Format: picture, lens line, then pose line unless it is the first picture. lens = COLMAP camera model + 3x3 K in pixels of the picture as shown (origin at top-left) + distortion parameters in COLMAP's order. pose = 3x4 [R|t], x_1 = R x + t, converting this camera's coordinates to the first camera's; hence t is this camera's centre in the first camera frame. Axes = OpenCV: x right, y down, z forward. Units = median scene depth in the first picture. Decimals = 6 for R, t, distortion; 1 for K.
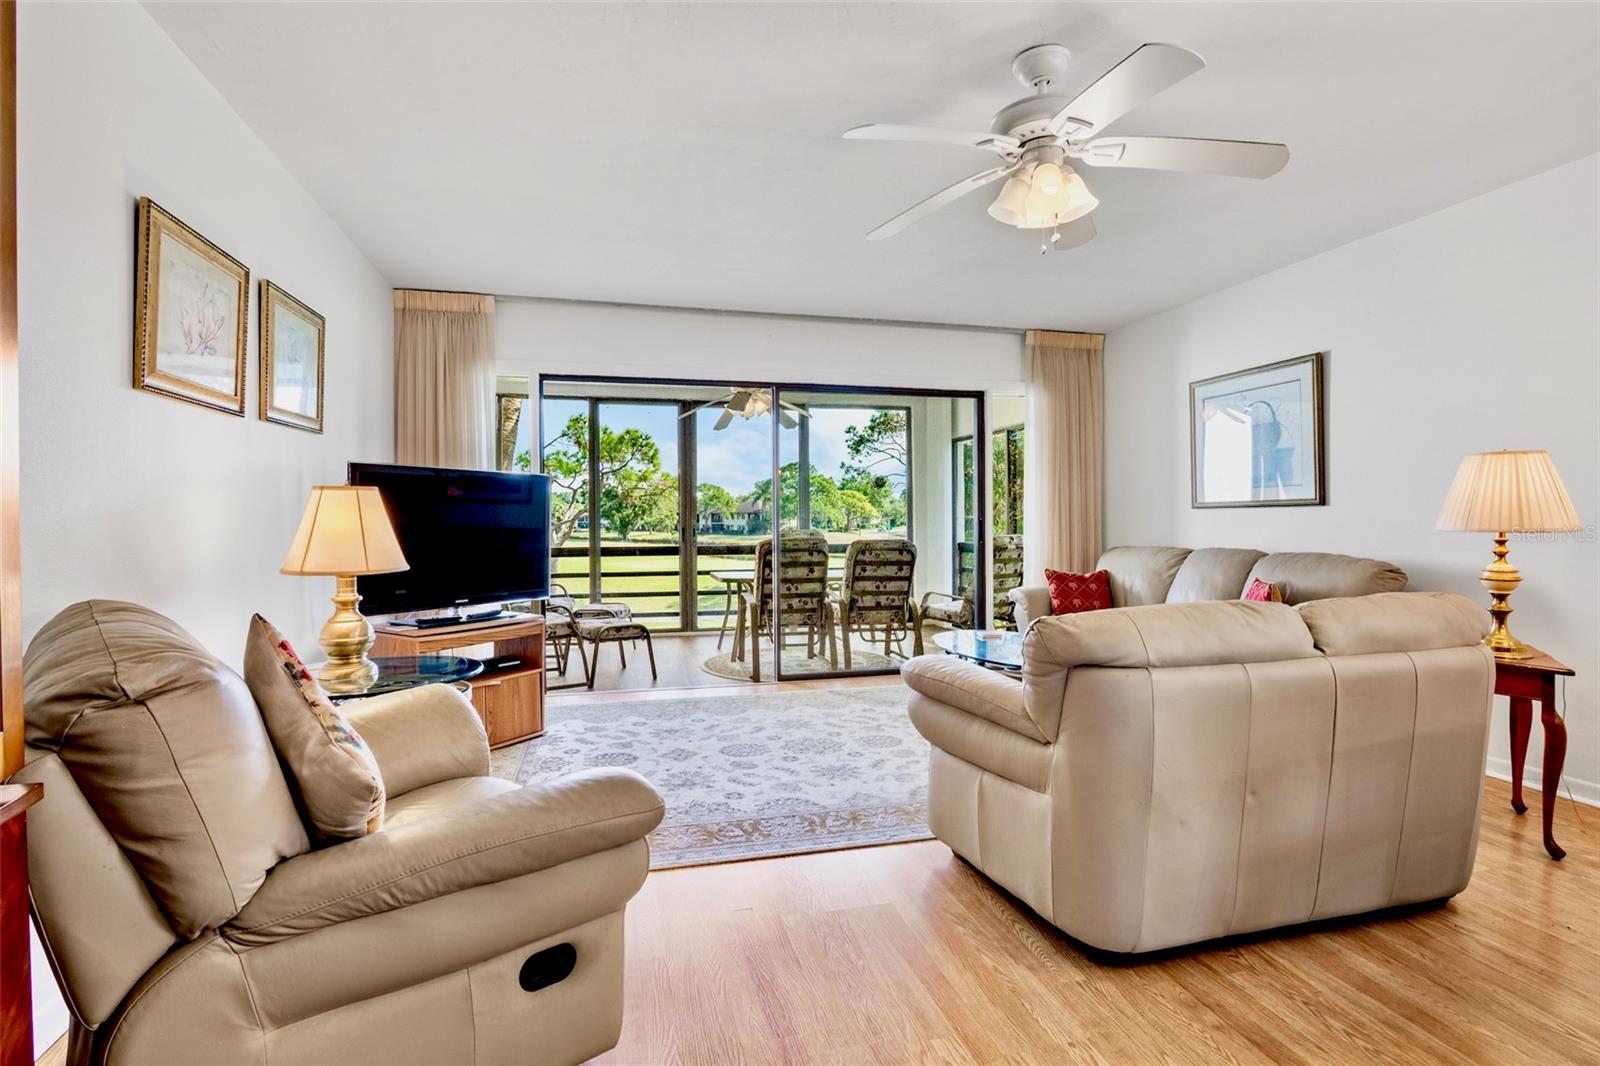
lens RADIAL K [[785.3, 0, 796.1], [0, 785.3, 517.3], [0, 0, 1]] dist [-0.007419, -0.000637]
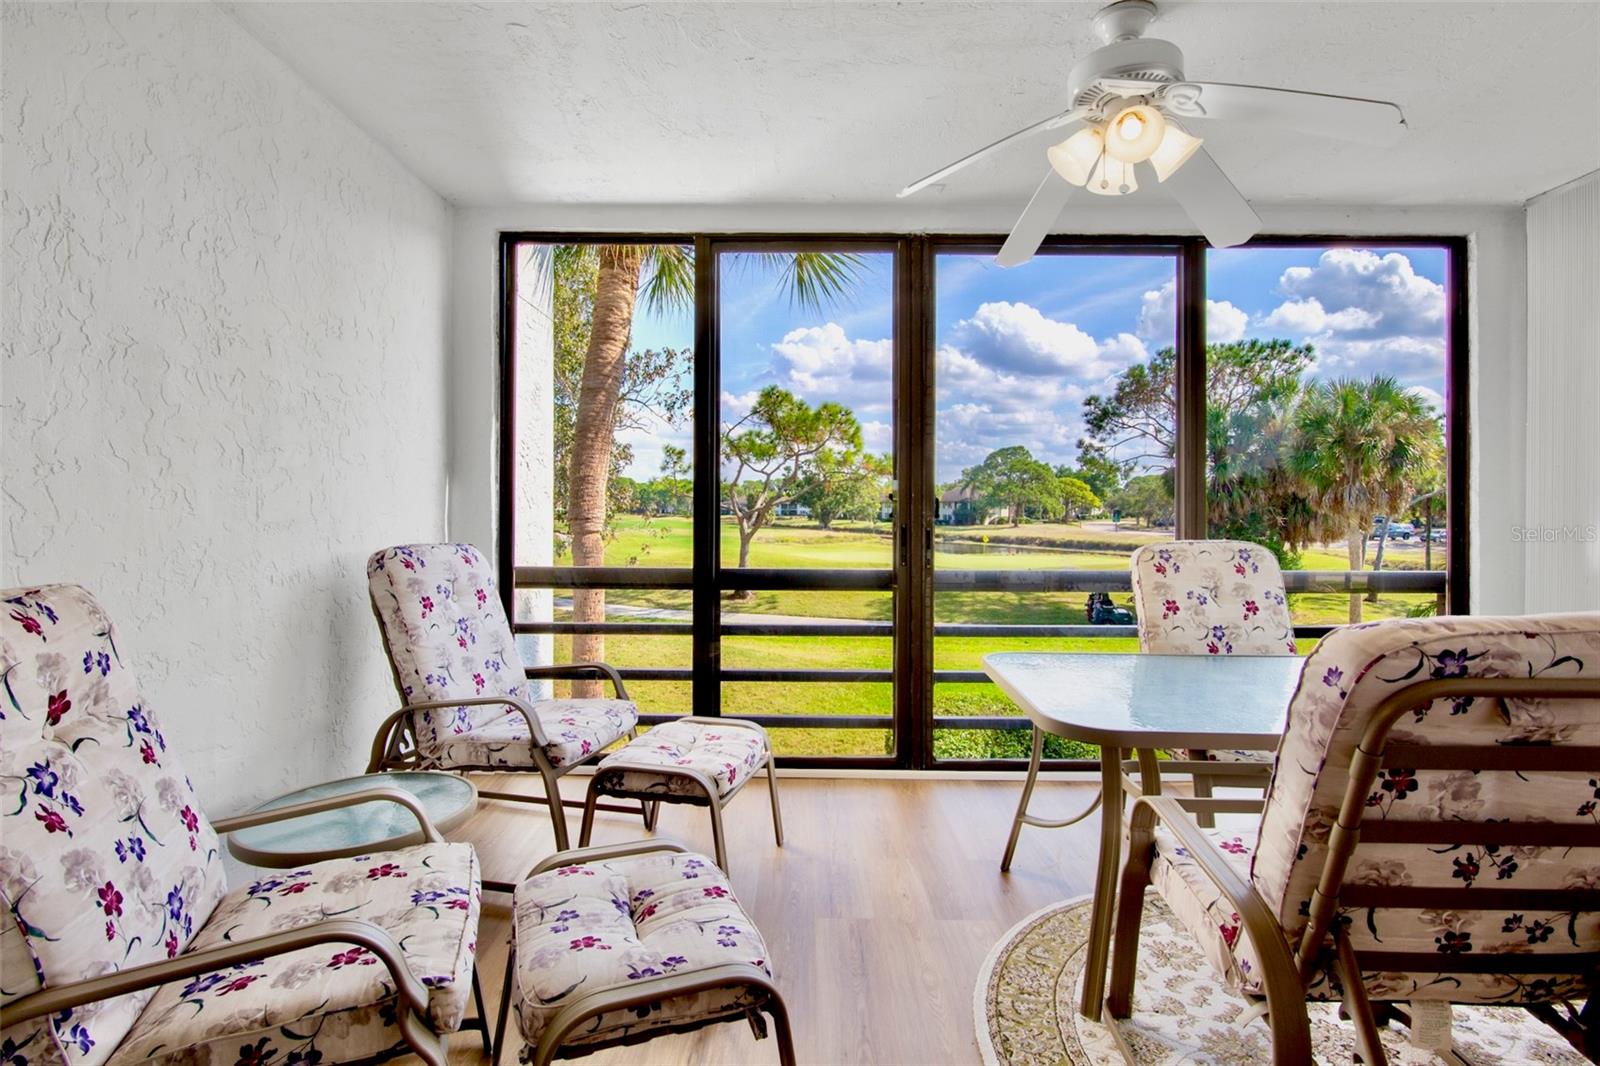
lens RADIAL K [[799.0, 0, 796.7], [0, 799.0, 504.5], [0, 0, 1]] dist [-0.003877, -0.000581]
pose [[0.967899, 0.008397, -0.251198, -0.140282], [-0.008828, 0.999961, -0.000587, 0.001053], [0.251183, 0.002785, 0.967936, 0.867770]]
